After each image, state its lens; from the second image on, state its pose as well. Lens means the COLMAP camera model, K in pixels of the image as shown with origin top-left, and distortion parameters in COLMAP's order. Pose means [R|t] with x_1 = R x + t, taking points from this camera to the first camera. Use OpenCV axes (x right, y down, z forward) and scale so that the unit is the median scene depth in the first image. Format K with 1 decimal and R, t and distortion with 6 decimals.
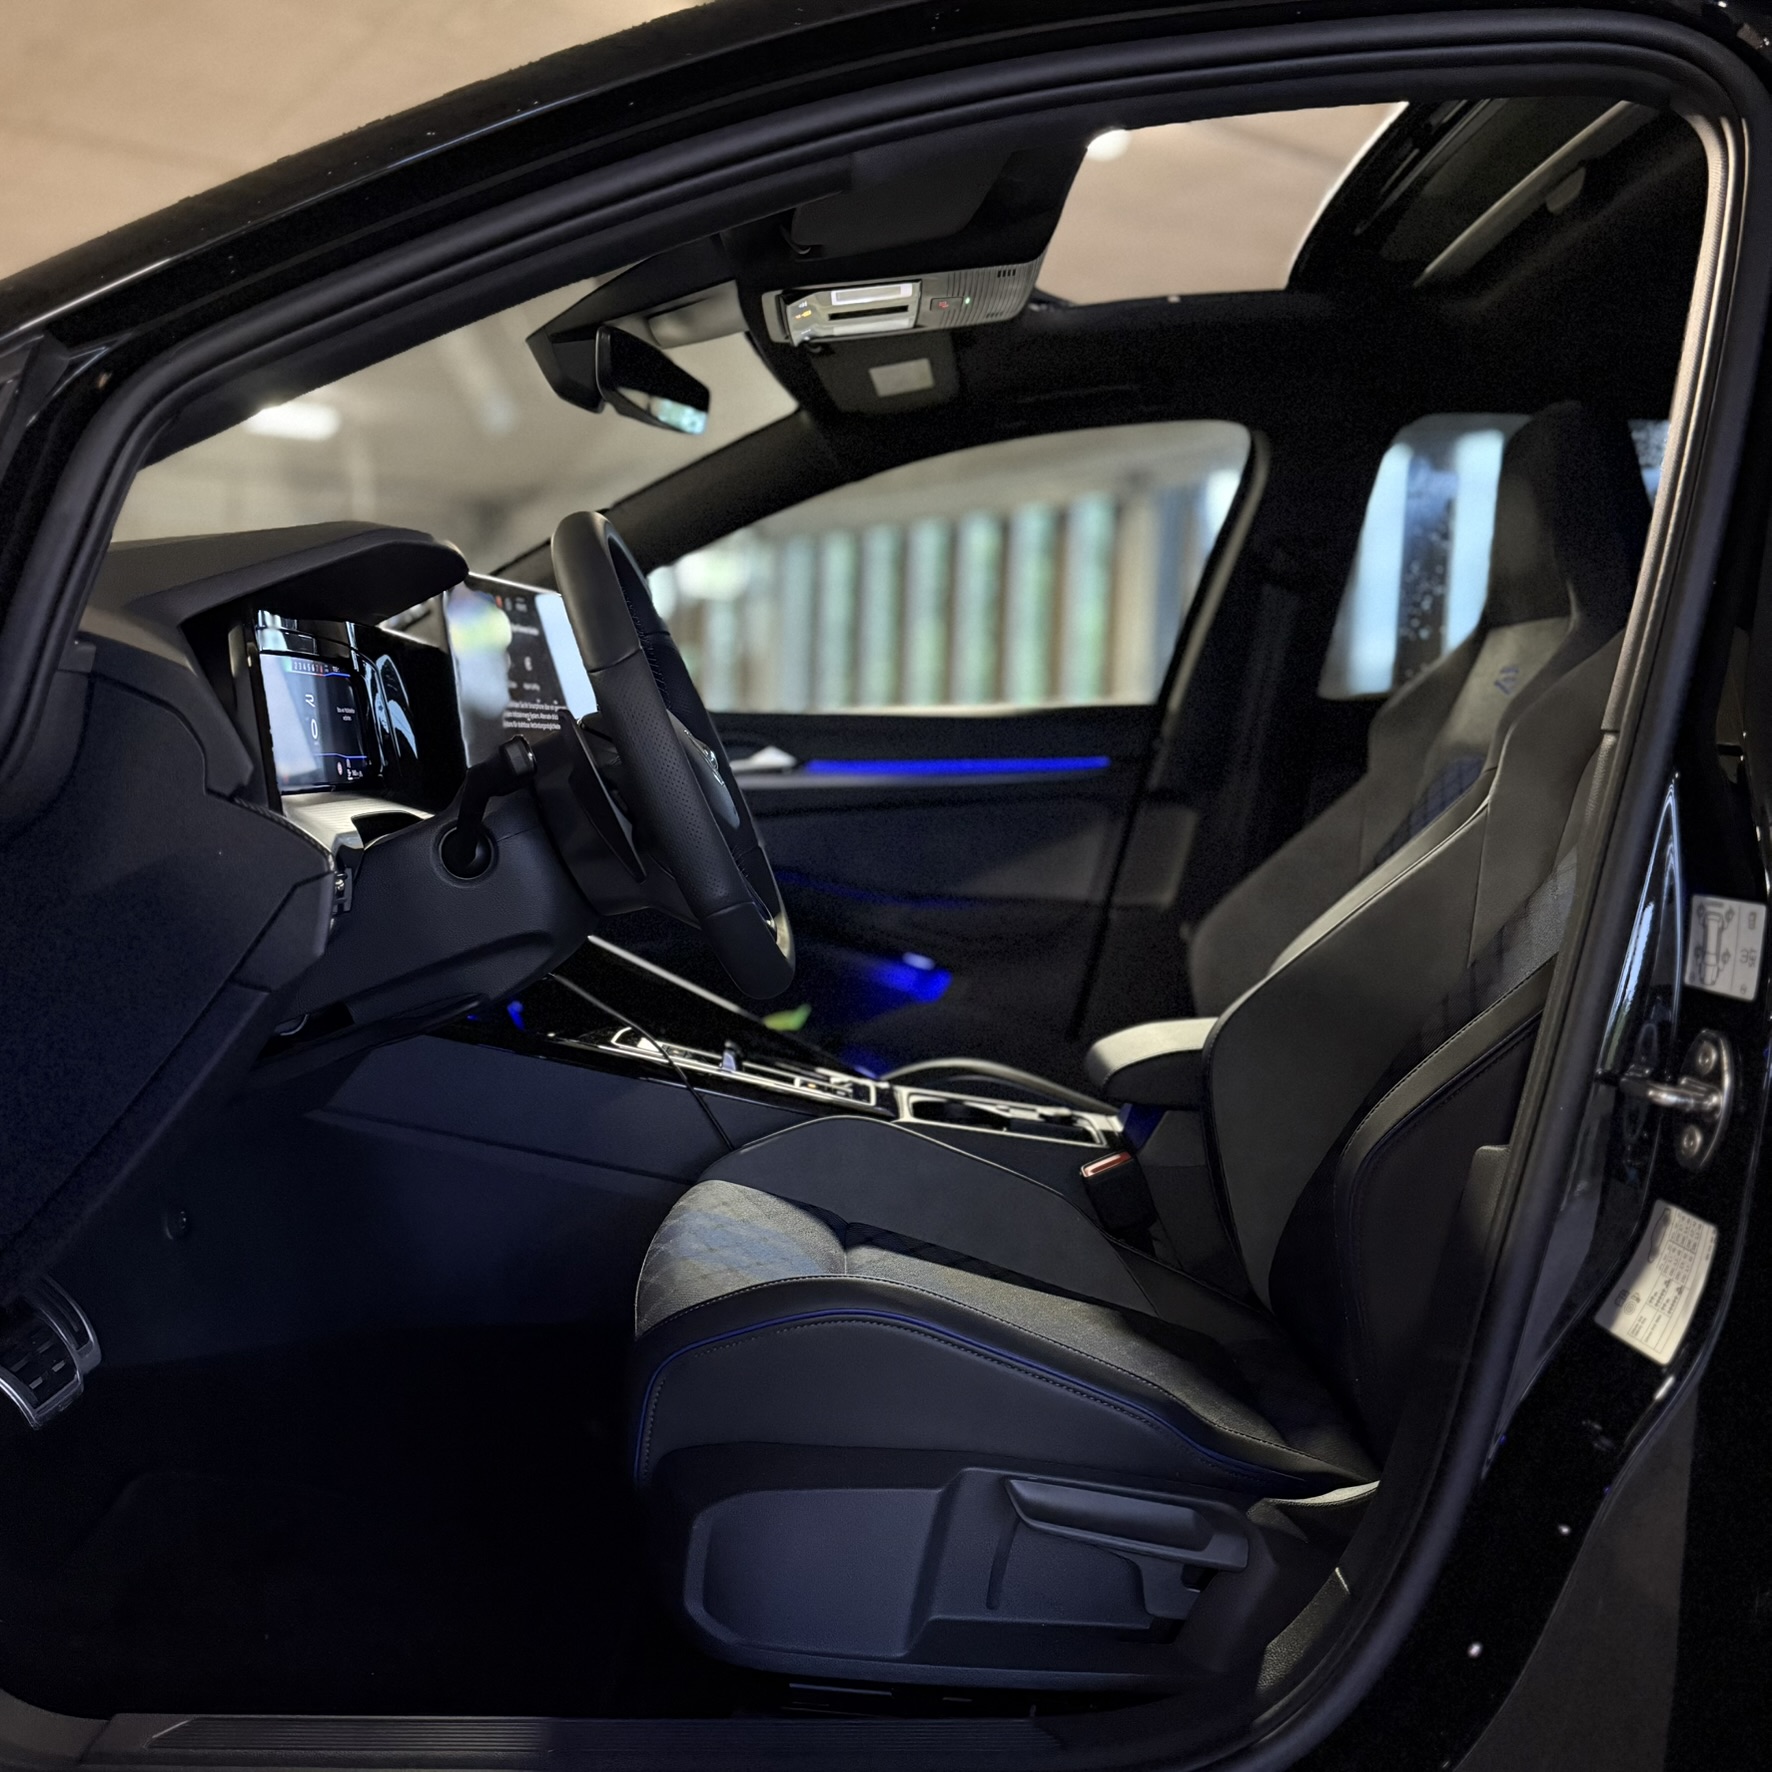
lens RADIAL K [[1754.9, 0, 886.0], [0, 1754.9, 886.0], [0, 0, 1]] dist [0.158101, -0.252609]
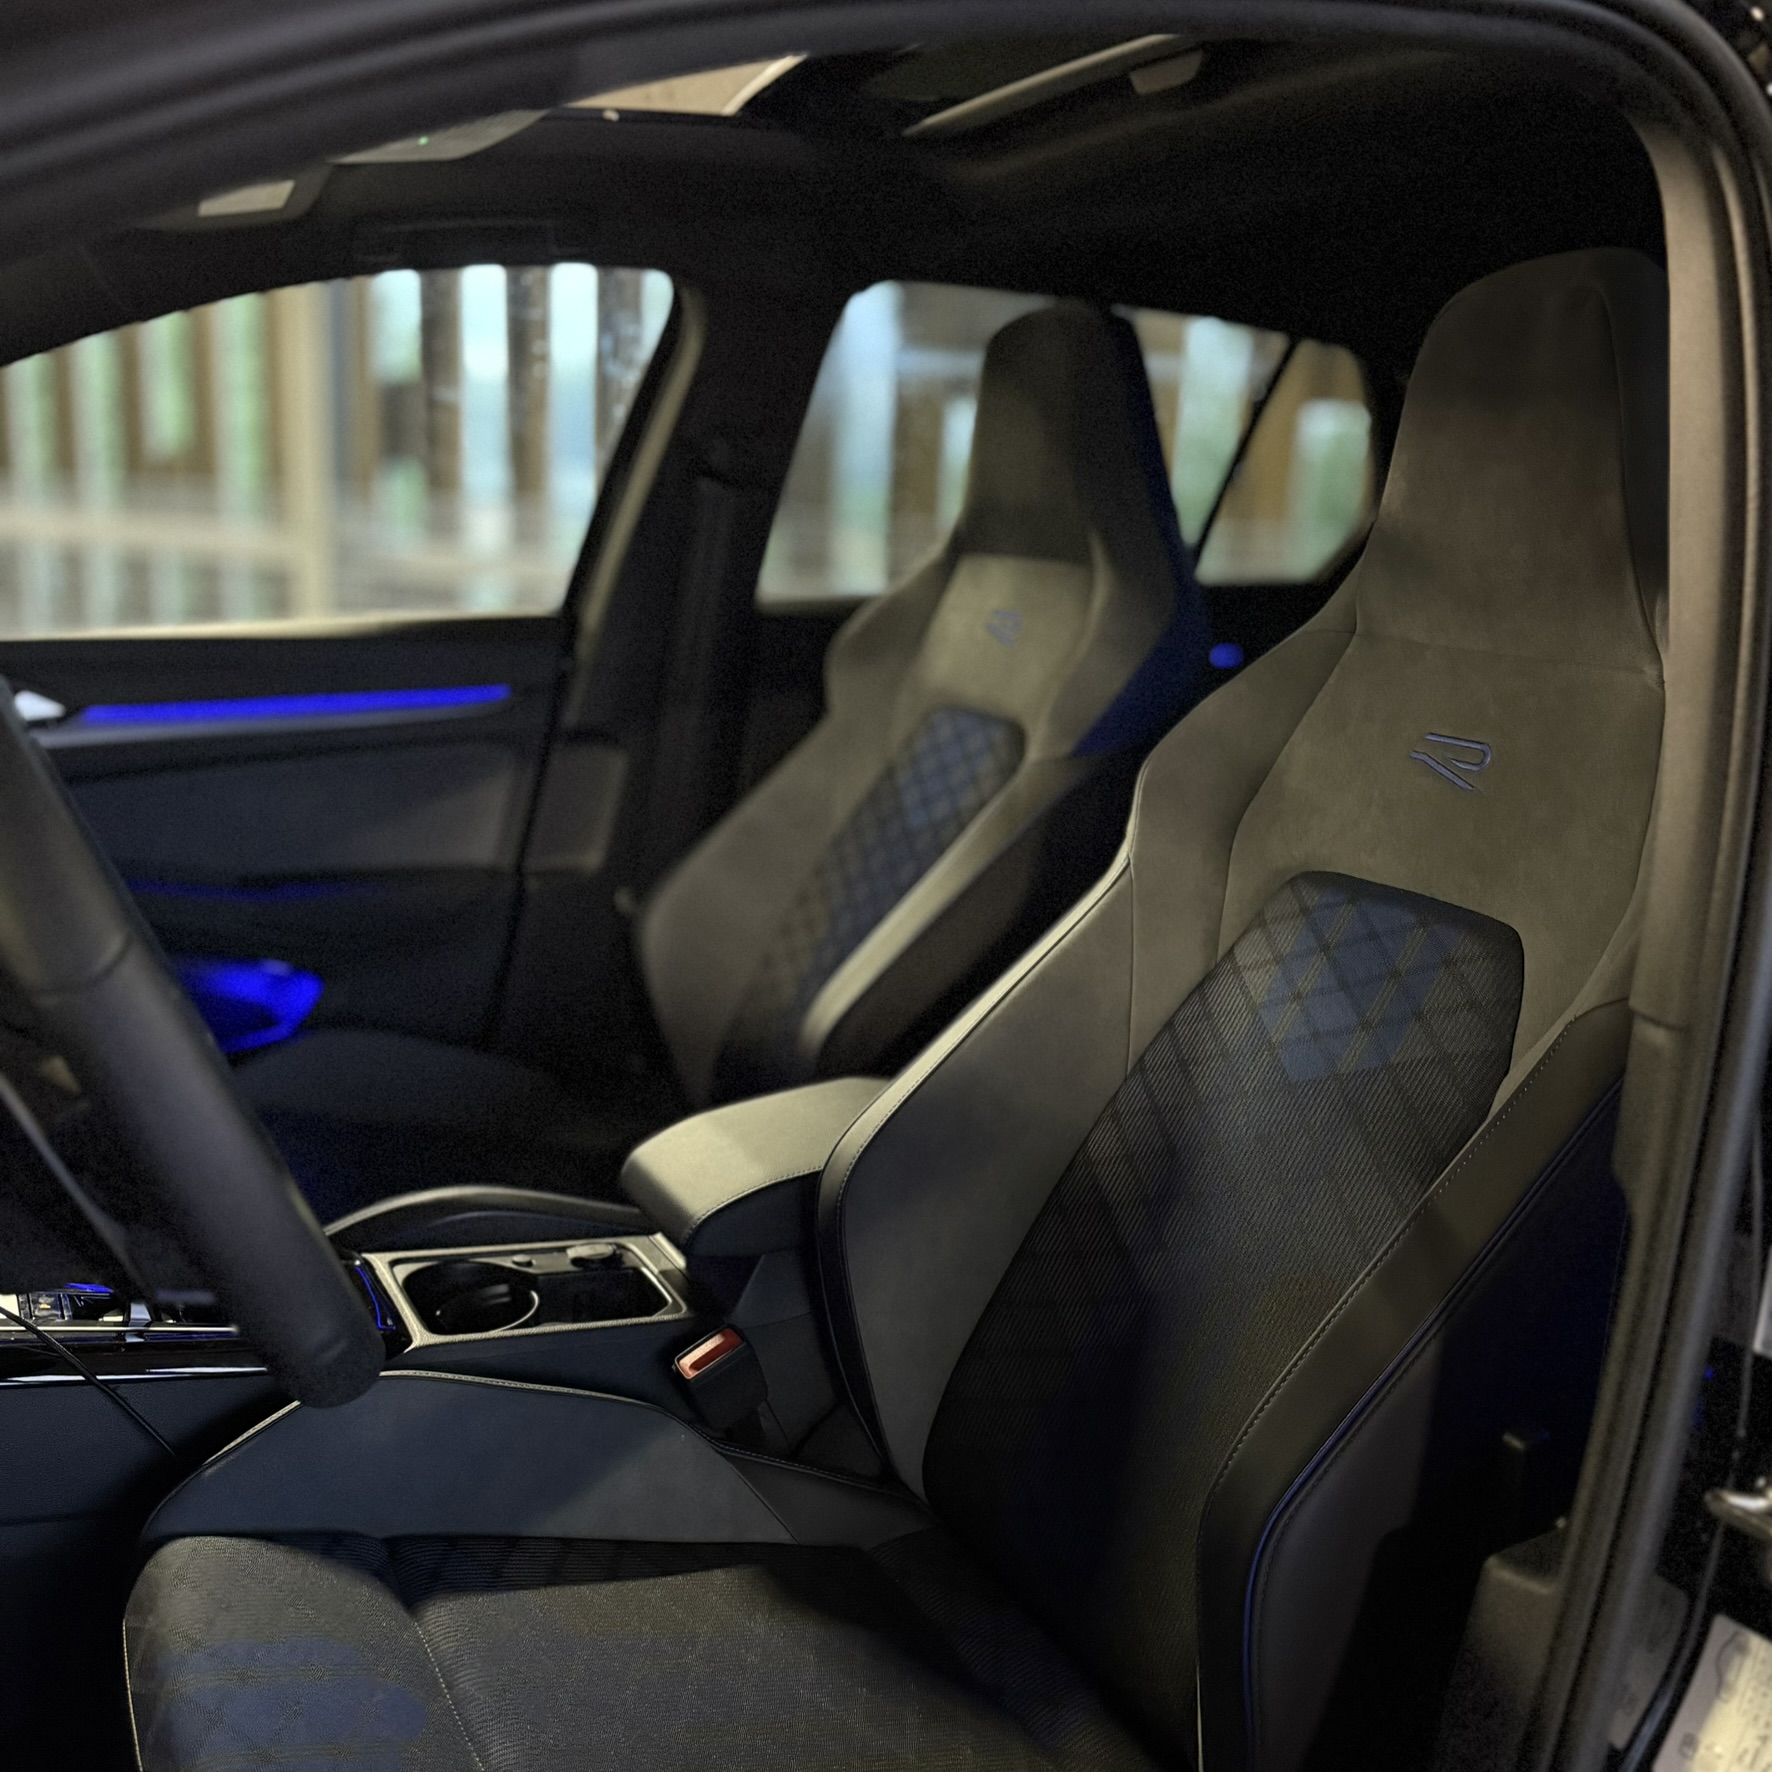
lens RADIAL K [[1702.2, 0, 886.0], [0, 1702.2, 886.0], [0, 0, 1]] dist [0.263889, -0.570330]
pose [[0.879083, -0.103565, 0.465282, -0.098939], [0.017857, 0.982582, 0.184970, -0.129856], [-0.476334, -0.154296, 0.865621, 0.239454]]
